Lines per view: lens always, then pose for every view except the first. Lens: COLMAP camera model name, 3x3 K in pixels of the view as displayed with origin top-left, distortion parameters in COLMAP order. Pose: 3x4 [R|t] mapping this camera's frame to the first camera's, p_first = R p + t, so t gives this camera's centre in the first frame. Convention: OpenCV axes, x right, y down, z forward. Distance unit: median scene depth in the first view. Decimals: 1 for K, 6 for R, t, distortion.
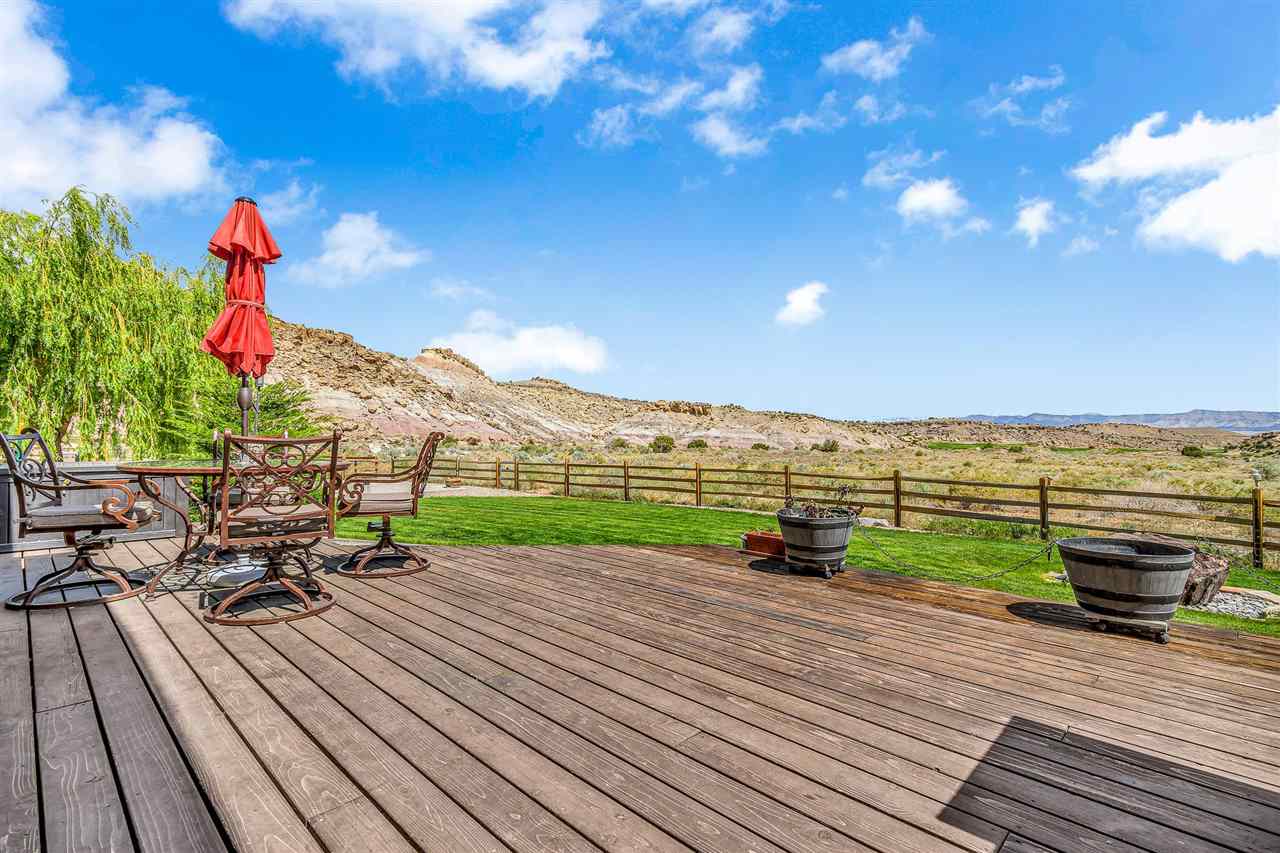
lens RADIAL K [[567.0, 0, 640.0], [0, 567.0, 426.5], [0, 0, 1]] dist [0.001247, 0.000159]
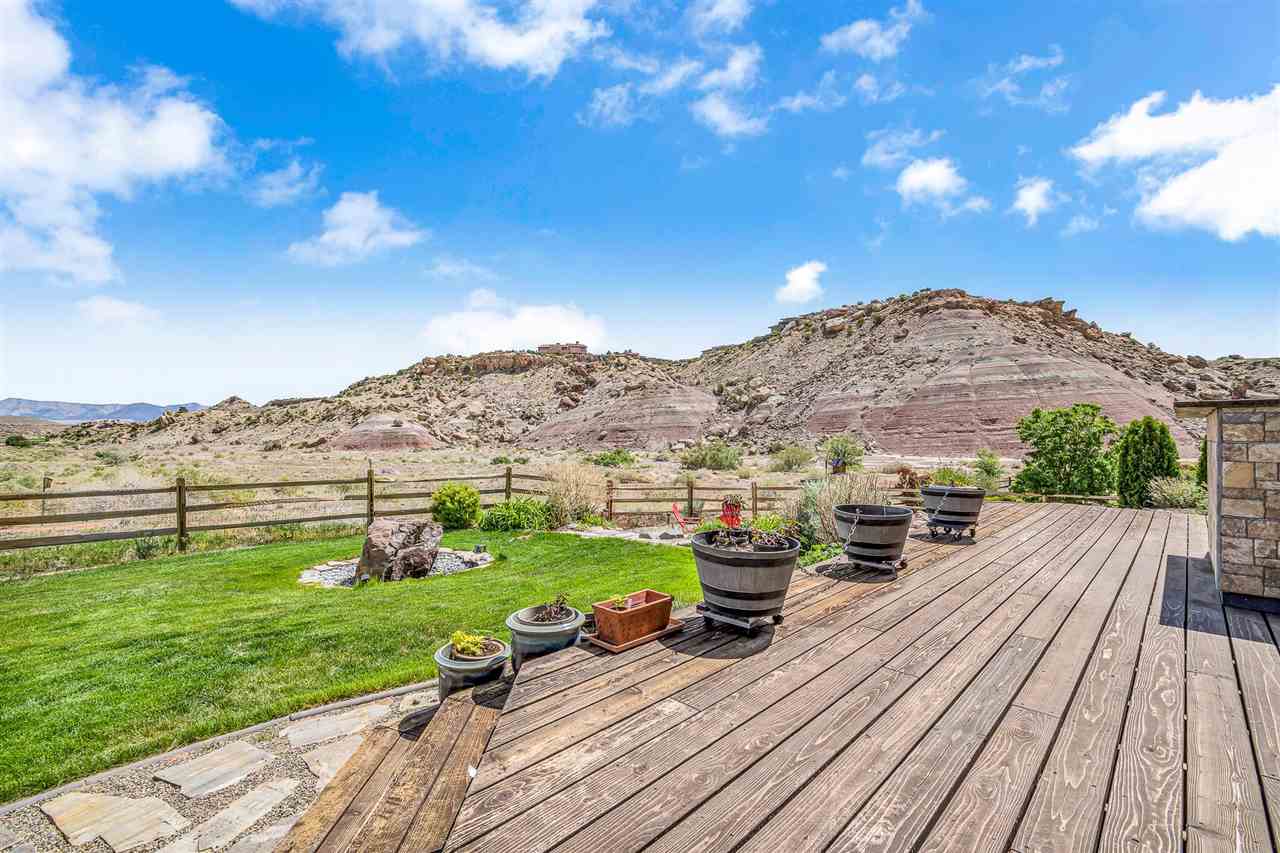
lens RADIAL K [[567.0, 0, 640.0], [0, 567.0, 426.5], [0, 0, 1]] dist [0.001247, 0.000159]
pose [[0.027034, 0.001328, 0.999634, -0.135799], [-0.018819, 0.999823, -0.000820, 0.004786], [-0.999457, -0.018790, 0.027055, 0.376458]]
